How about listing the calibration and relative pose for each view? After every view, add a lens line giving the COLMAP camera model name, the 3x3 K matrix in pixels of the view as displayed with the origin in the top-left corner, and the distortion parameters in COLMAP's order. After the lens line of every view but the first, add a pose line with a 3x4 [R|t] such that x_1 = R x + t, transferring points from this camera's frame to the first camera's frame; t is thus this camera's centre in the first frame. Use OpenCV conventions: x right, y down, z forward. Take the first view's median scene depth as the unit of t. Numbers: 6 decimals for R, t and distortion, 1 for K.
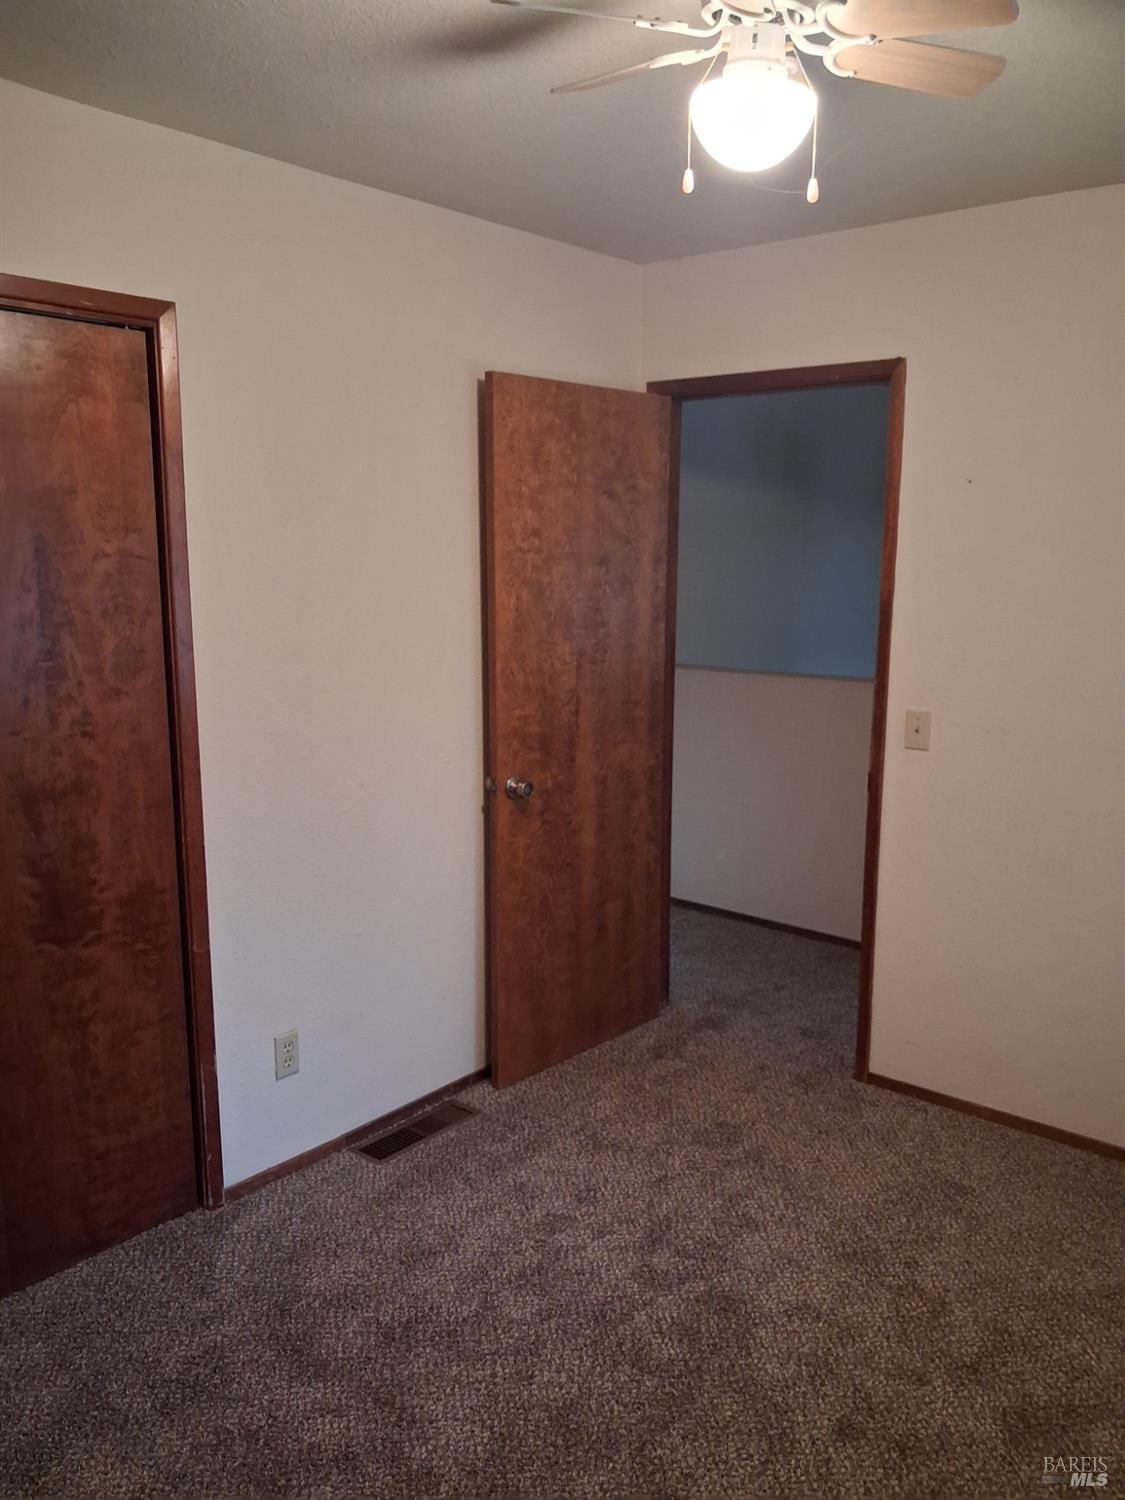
lens RADIAL K [[1184.7, 0, 562.6], [0, 1184.7, 753.3], [0, 0, 1]] dist [-0.009699, -0.011106]
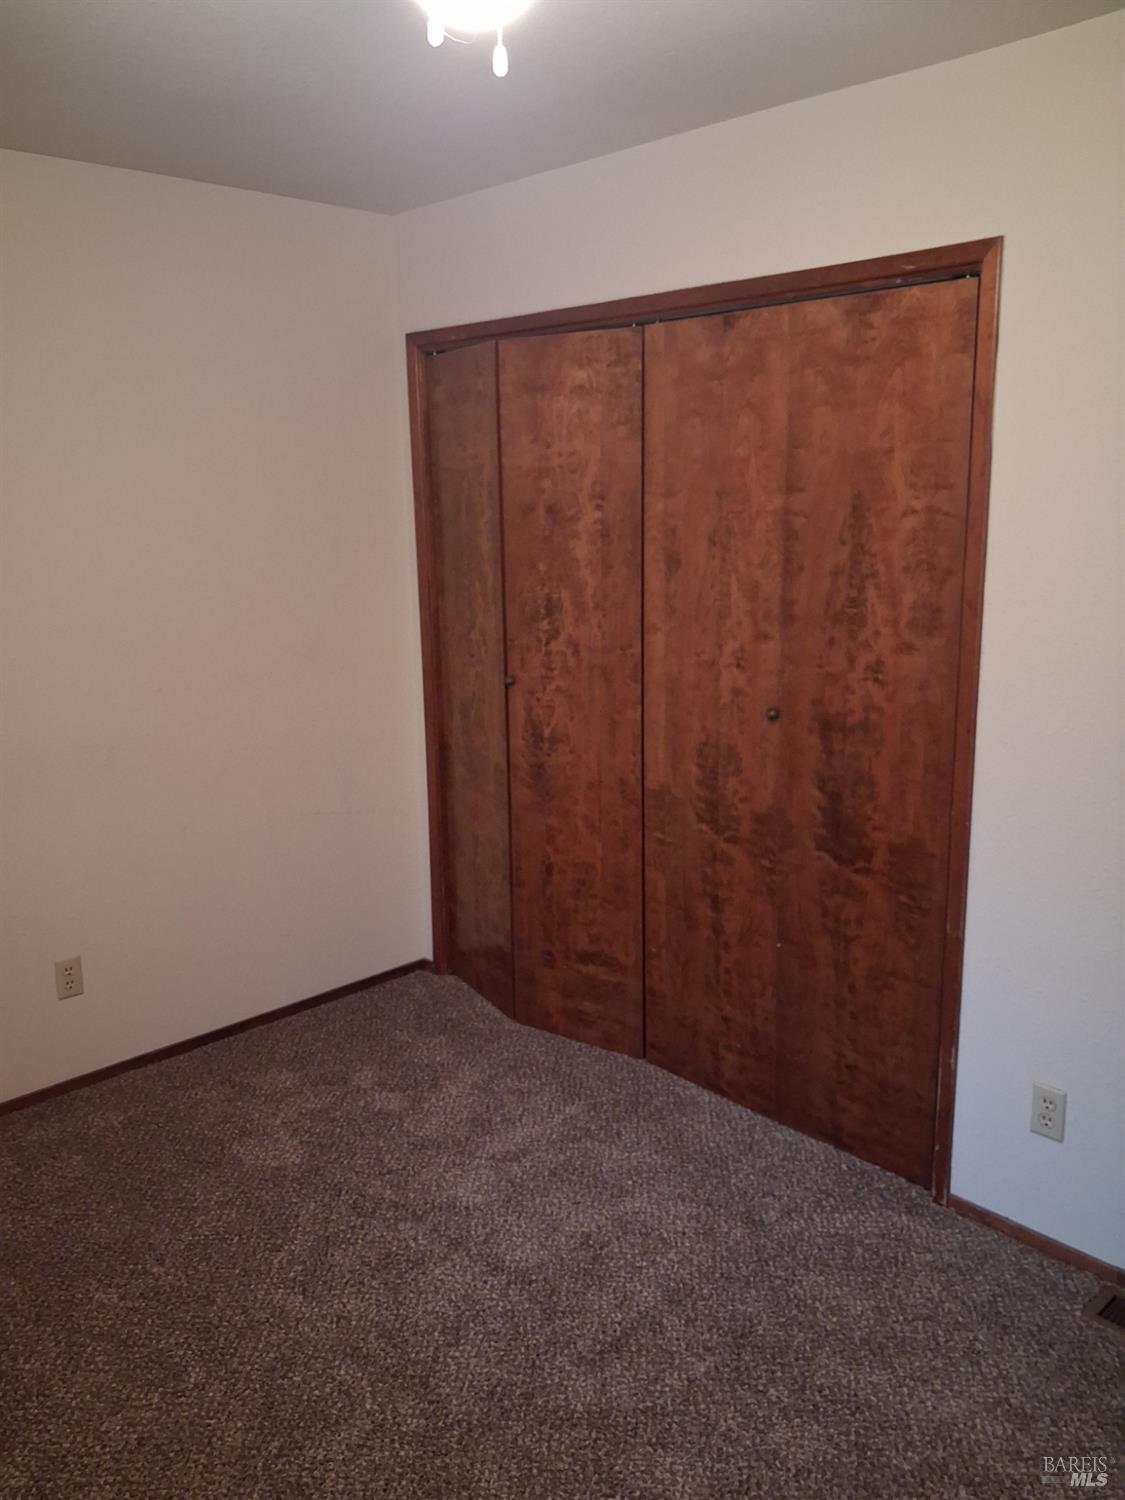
lens RADIAL K [[1184.7, 0, 562.9], [0, 1184.7, 747.5], [0, 0, 1]] dist [-0.009699, -0.011106]
pose [[-0.119925, 0.194559, -0.973532, 0.685277], [-0.162598, 0.963519, 0.212587, -0.139377], [0.979377, 0.183789, -0.083915, 0.825445]]
